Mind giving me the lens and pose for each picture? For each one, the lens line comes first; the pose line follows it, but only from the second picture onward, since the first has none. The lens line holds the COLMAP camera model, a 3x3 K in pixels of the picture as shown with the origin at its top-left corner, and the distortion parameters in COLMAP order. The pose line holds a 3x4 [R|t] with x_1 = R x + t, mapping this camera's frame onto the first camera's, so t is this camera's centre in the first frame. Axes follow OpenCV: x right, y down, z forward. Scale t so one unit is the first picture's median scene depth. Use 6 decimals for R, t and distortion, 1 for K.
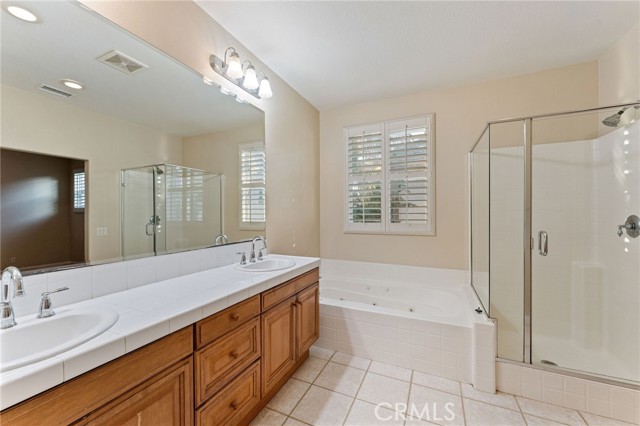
lens RADIAL K [[255.7, 0, 316.2], [0, 255.7, 214.7], [0, 0, 1]] dist [-0.001355, -0.000162]
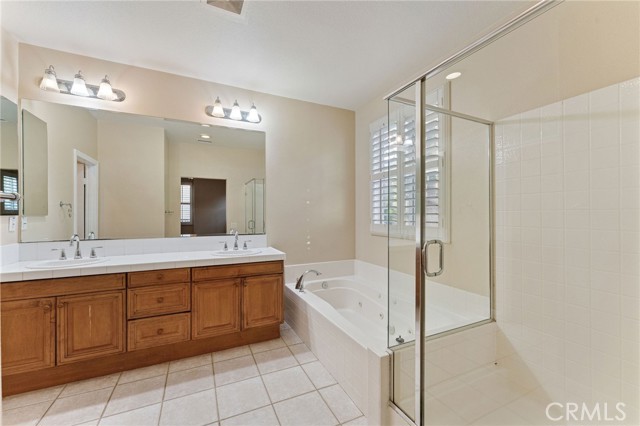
lens RADIAL K [[255.7, 0, 316.2], [0, 255.7, 214.7], [0, 0, 1]] dist [-0.001355, -0.000162]
pose [[0.772623, 0.003734, -0.634855, 1.109359], [-0.006320, 0.999978, -0.001809, 0.001108], [0.634834, 0.005410, 0.772629, 0.282228]]
